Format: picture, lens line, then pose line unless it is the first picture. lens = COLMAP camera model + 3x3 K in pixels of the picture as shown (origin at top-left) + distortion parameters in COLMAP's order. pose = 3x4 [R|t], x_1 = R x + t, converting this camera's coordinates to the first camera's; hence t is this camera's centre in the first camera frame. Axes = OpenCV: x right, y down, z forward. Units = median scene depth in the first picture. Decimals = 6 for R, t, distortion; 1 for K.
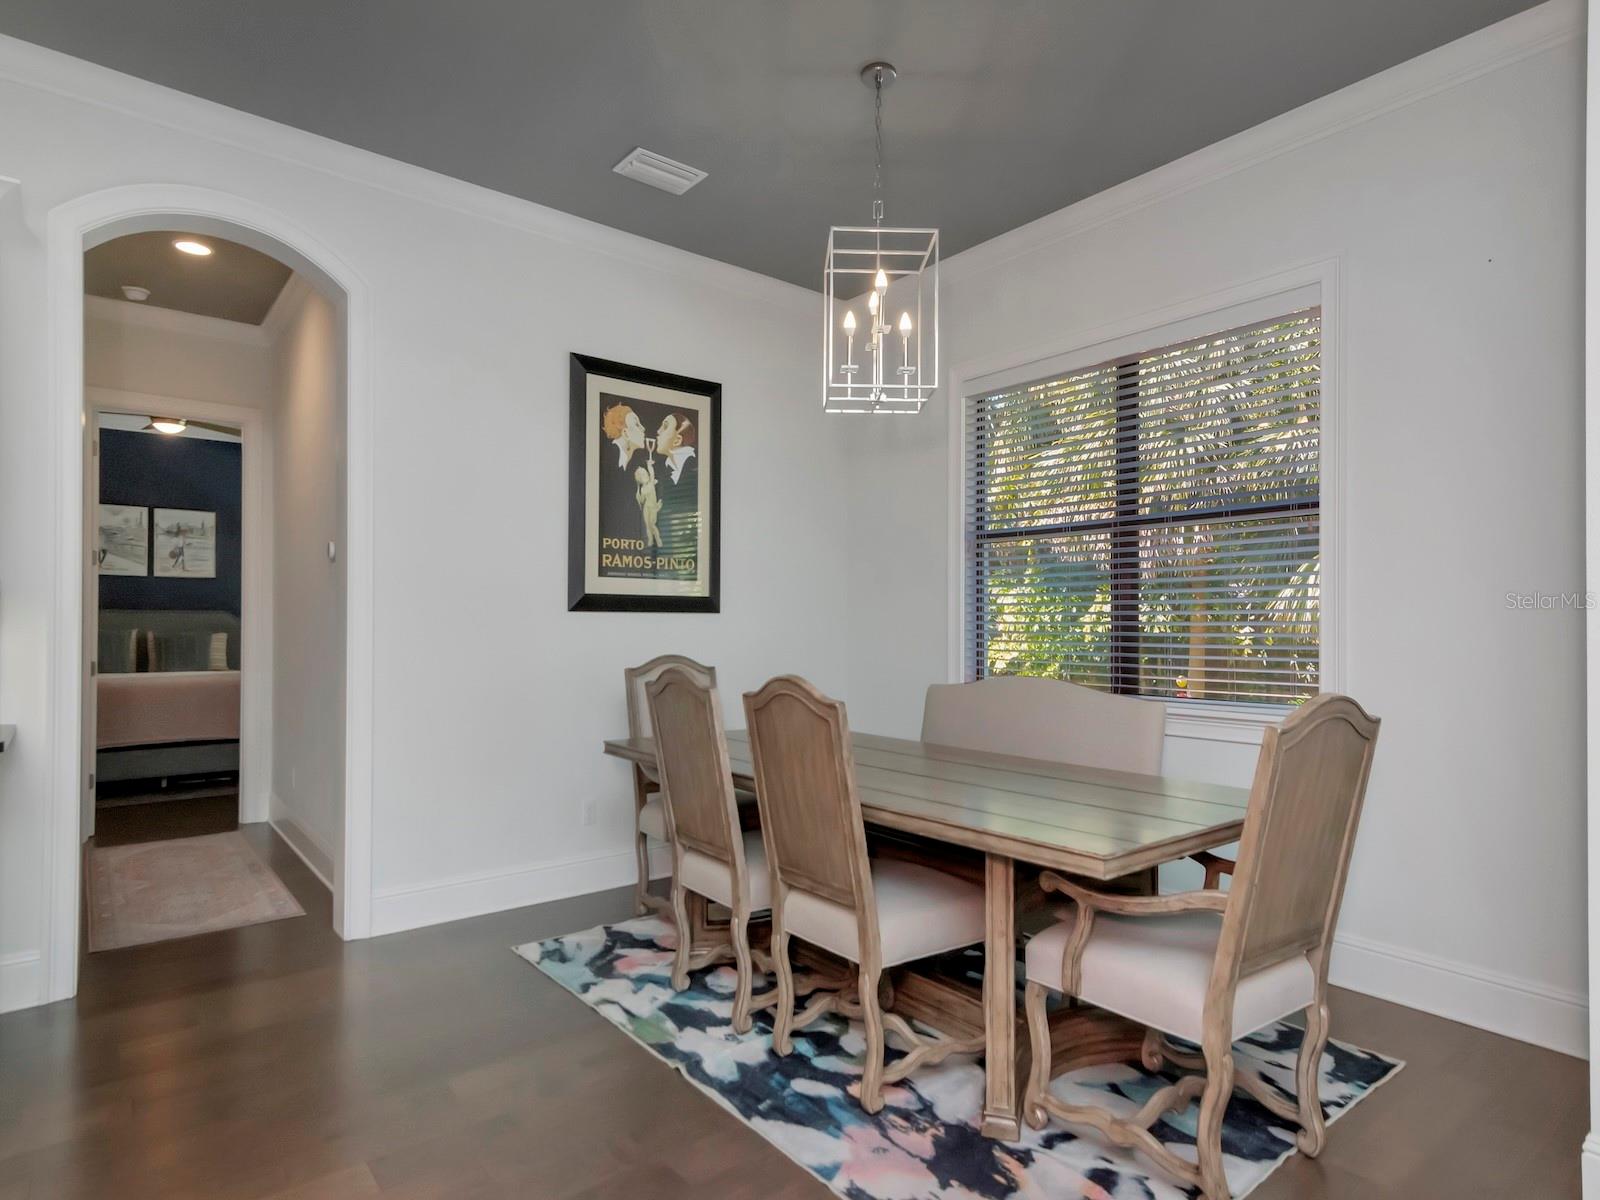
lens RADIAL K [[897.8, 0, 810.6], [0, 897.8, 626.7], [0, 0, 1]] dist [-0.000434, -0.004052]
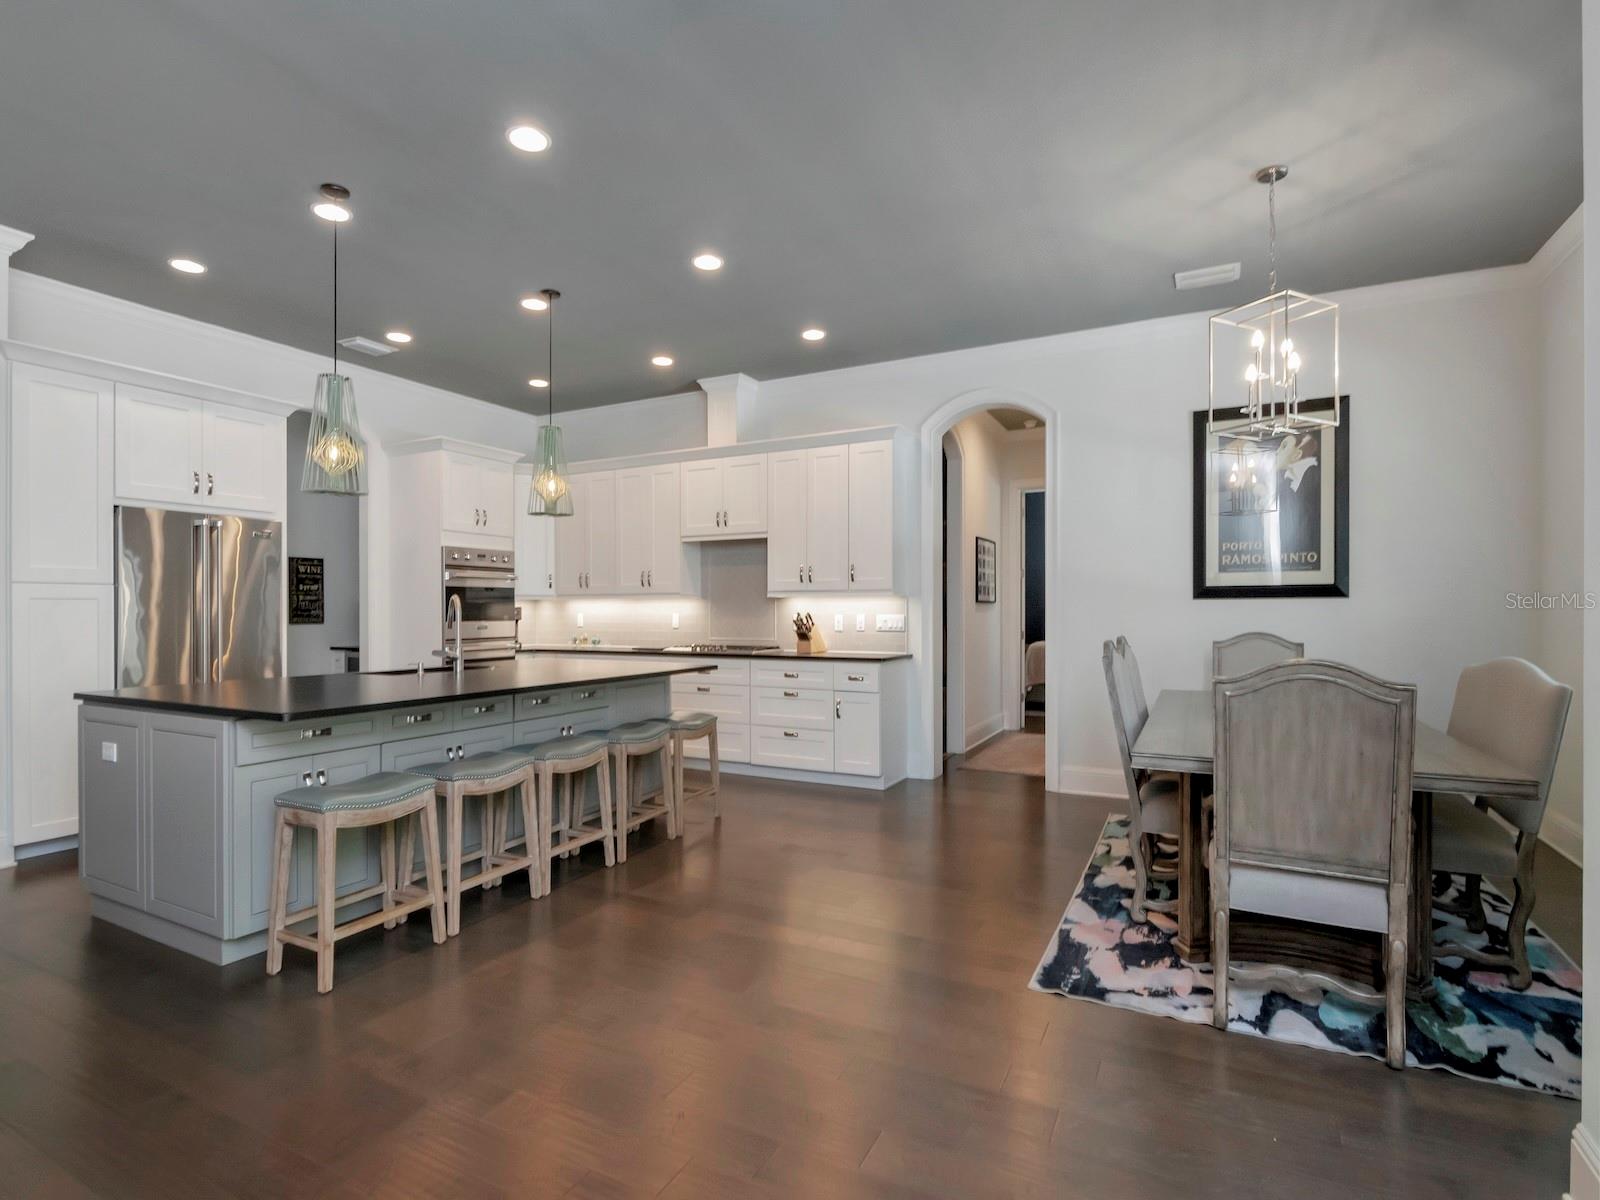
lens RADIAL K [[784.3, 0, 803.5], [0, 784.3, 606.6], [0, 0, 1]] dist [-0.004949, -0.003532]
pose [[0.417900, -0.012117, -0.908412, 0.553040], [-0.003815, 0.999879, -0.015093, 0.015023], [0.908485, 0.009773, 0.417804, -0.042193]]
